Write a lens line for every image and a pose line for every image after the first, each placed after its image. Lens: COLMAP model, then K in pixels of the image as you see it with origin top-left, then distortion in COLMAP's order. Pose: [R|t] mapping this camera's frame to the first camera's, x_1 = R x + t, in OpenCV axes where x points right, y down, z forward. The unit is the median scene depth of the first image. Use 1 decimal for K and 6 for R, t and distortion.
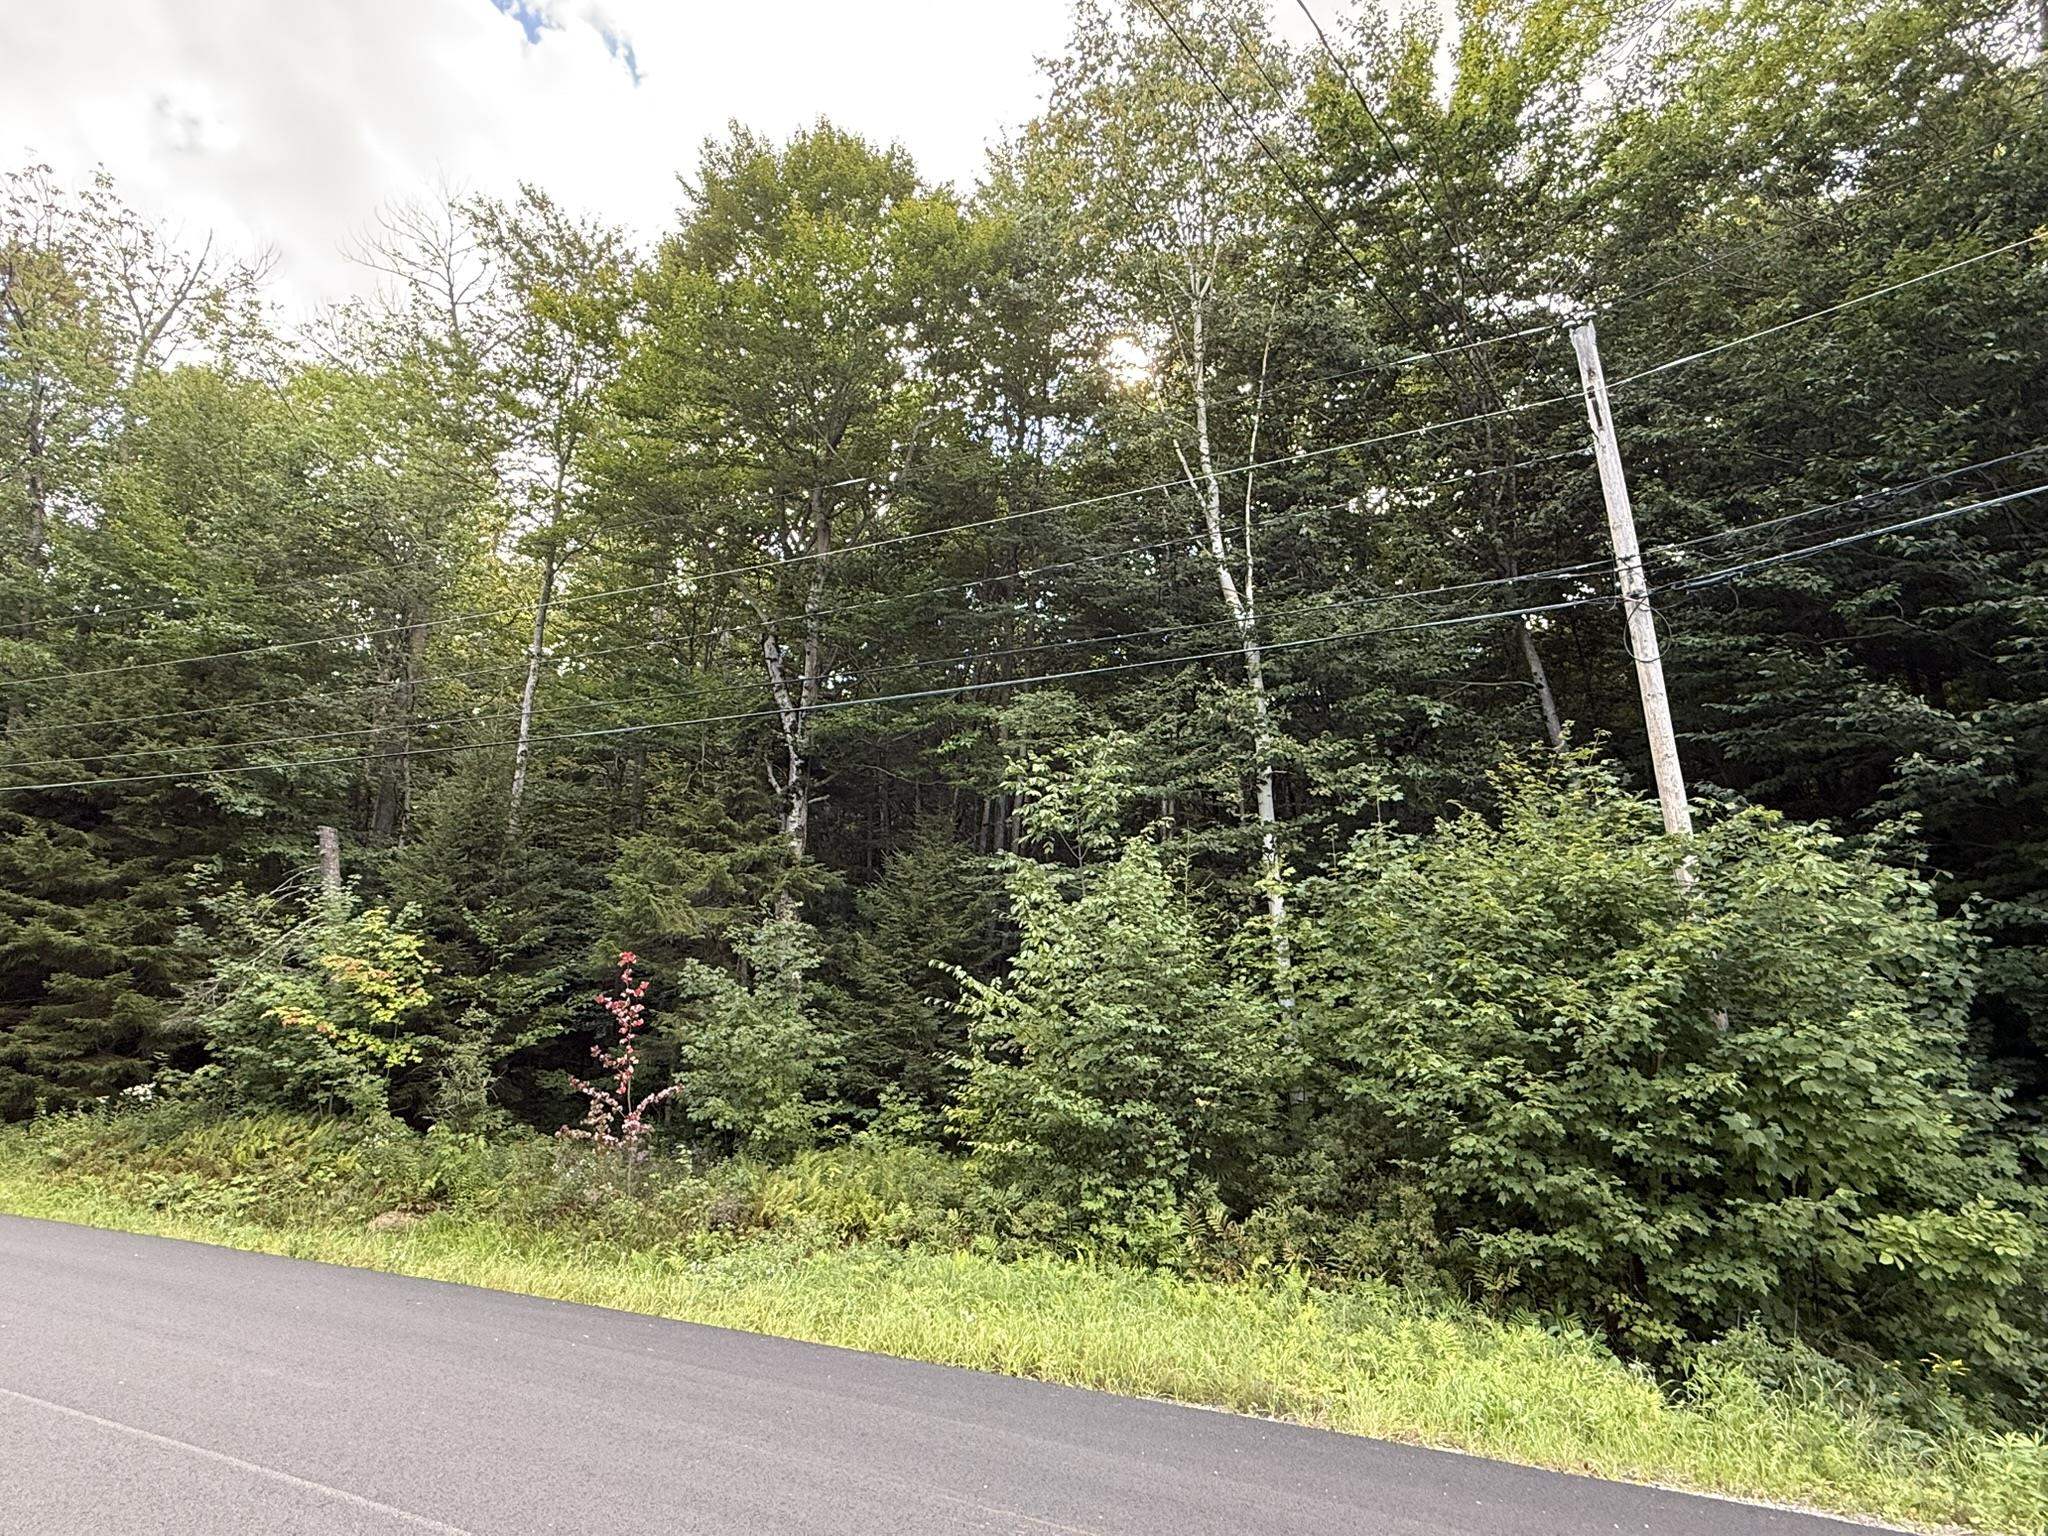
lens RADIAL K [[1074.6, 0, 1024.0], [0, 1074.6, 768.0], [0, 0, 1]] dist [-0.001338, 0.000186]
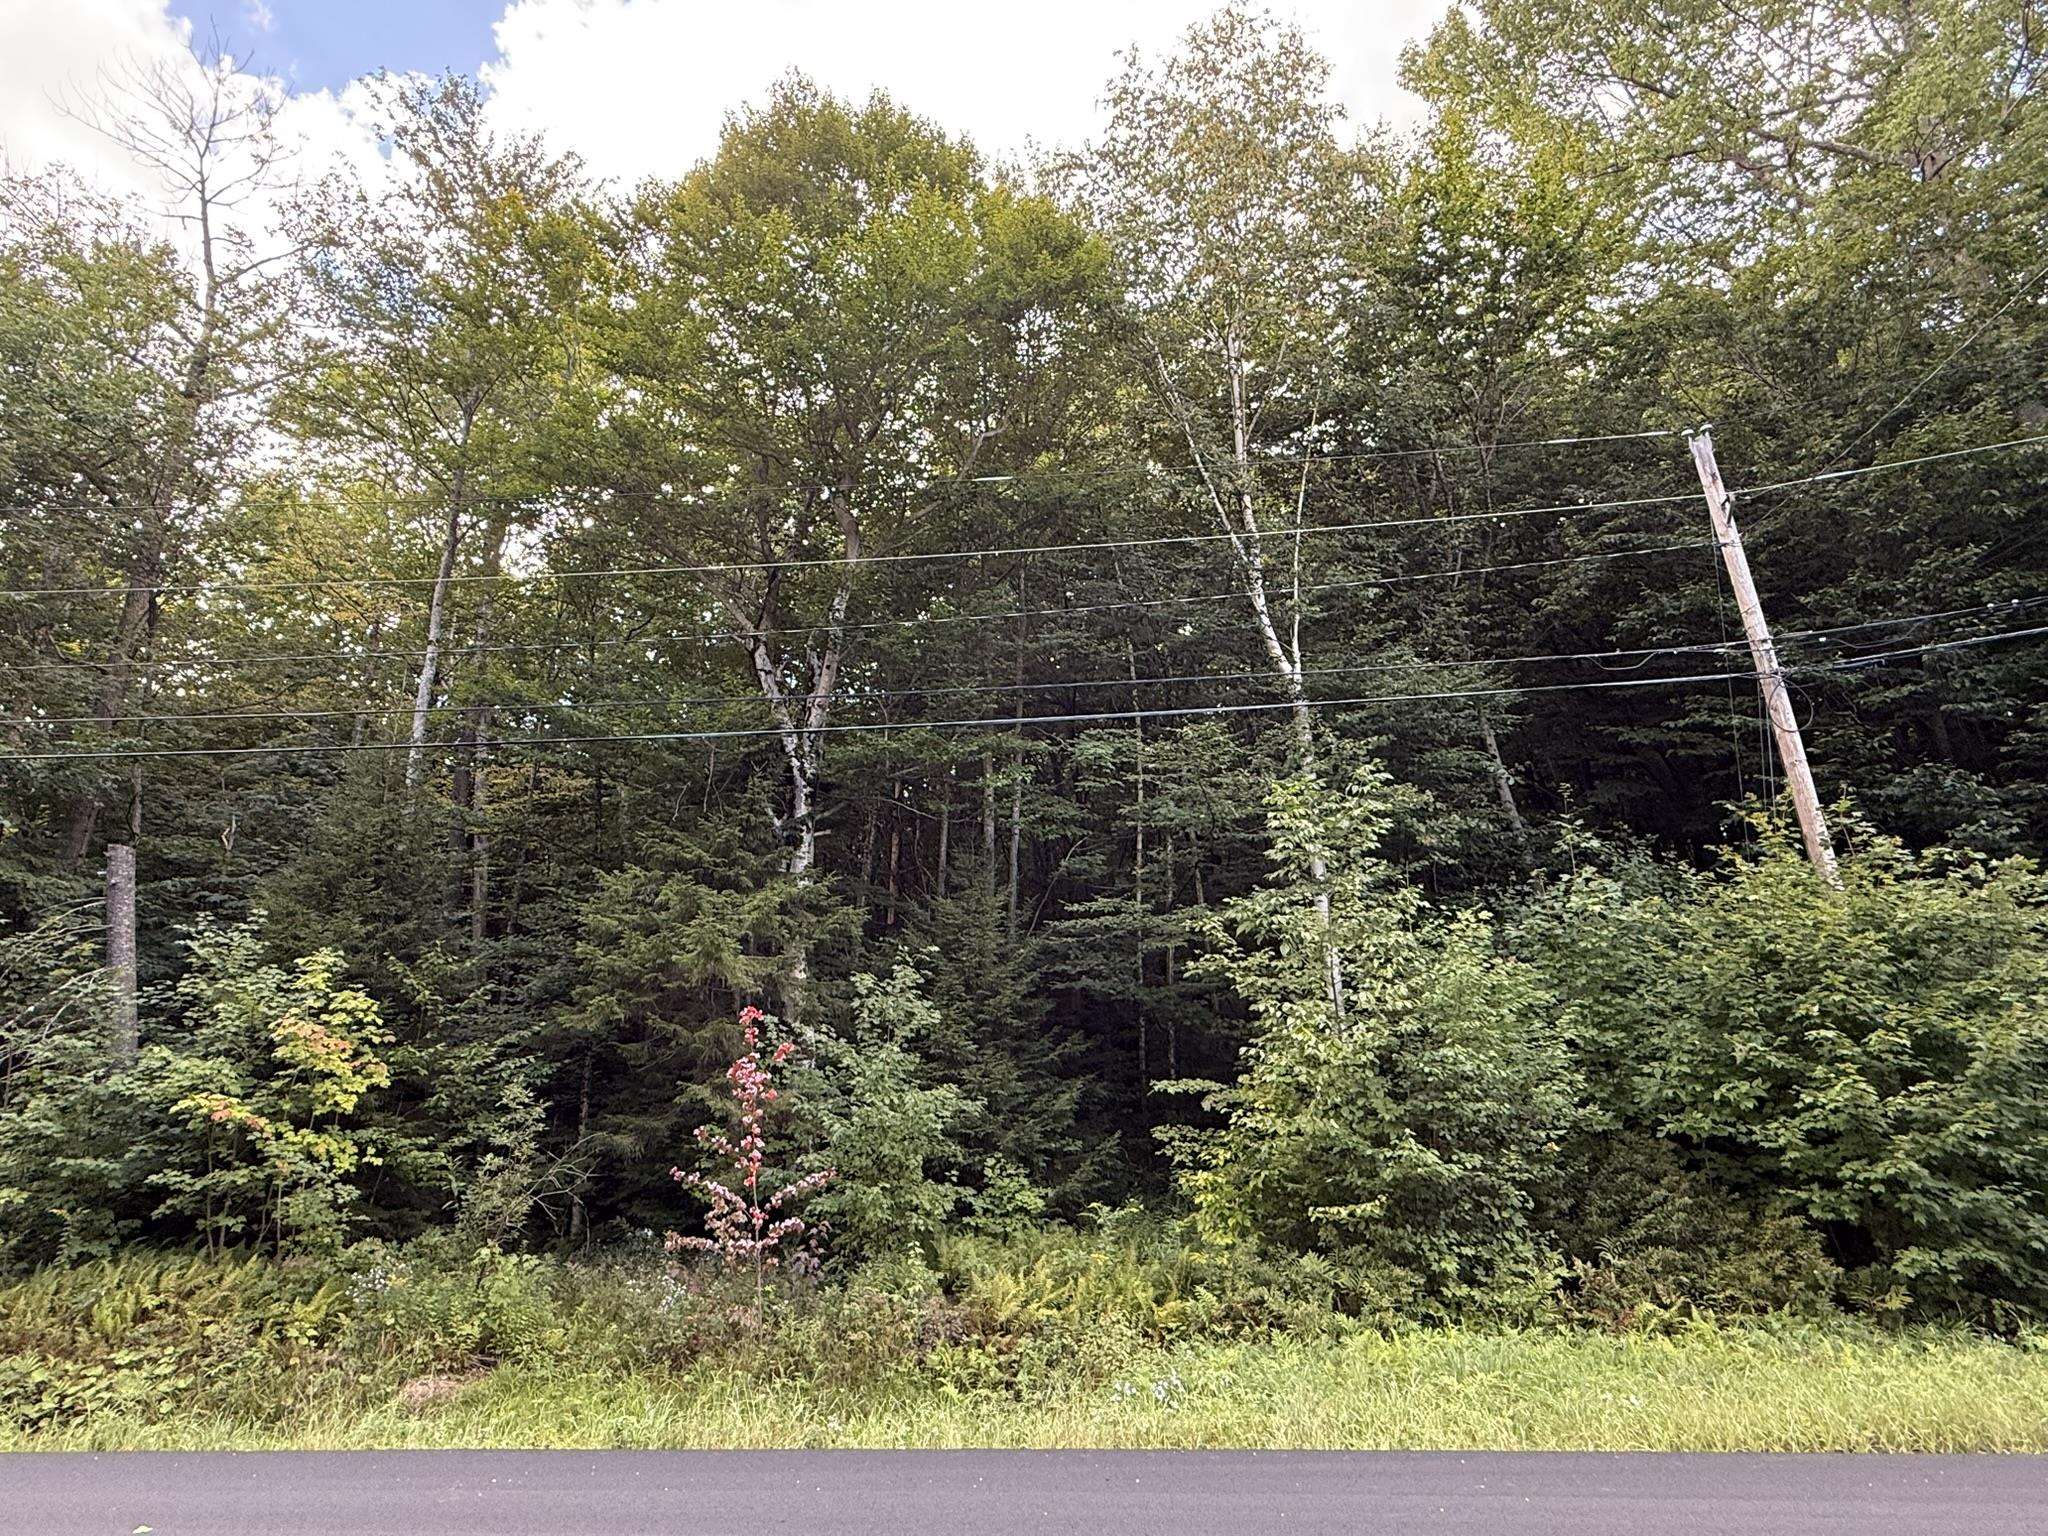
lens RADIAL K [[1074.6, 0, 1024.0], [0, 1074.6, 768.0], [0, 0, 1]] dist [-0.001338, 0.000186]
pose [[0.943392, 0.058744, 0.326436, -0.409652], [-0.038837, 0.996985, -0.067177, 0.035331], [-0.329398, 0.050696, 0.942829, 0.148399]]
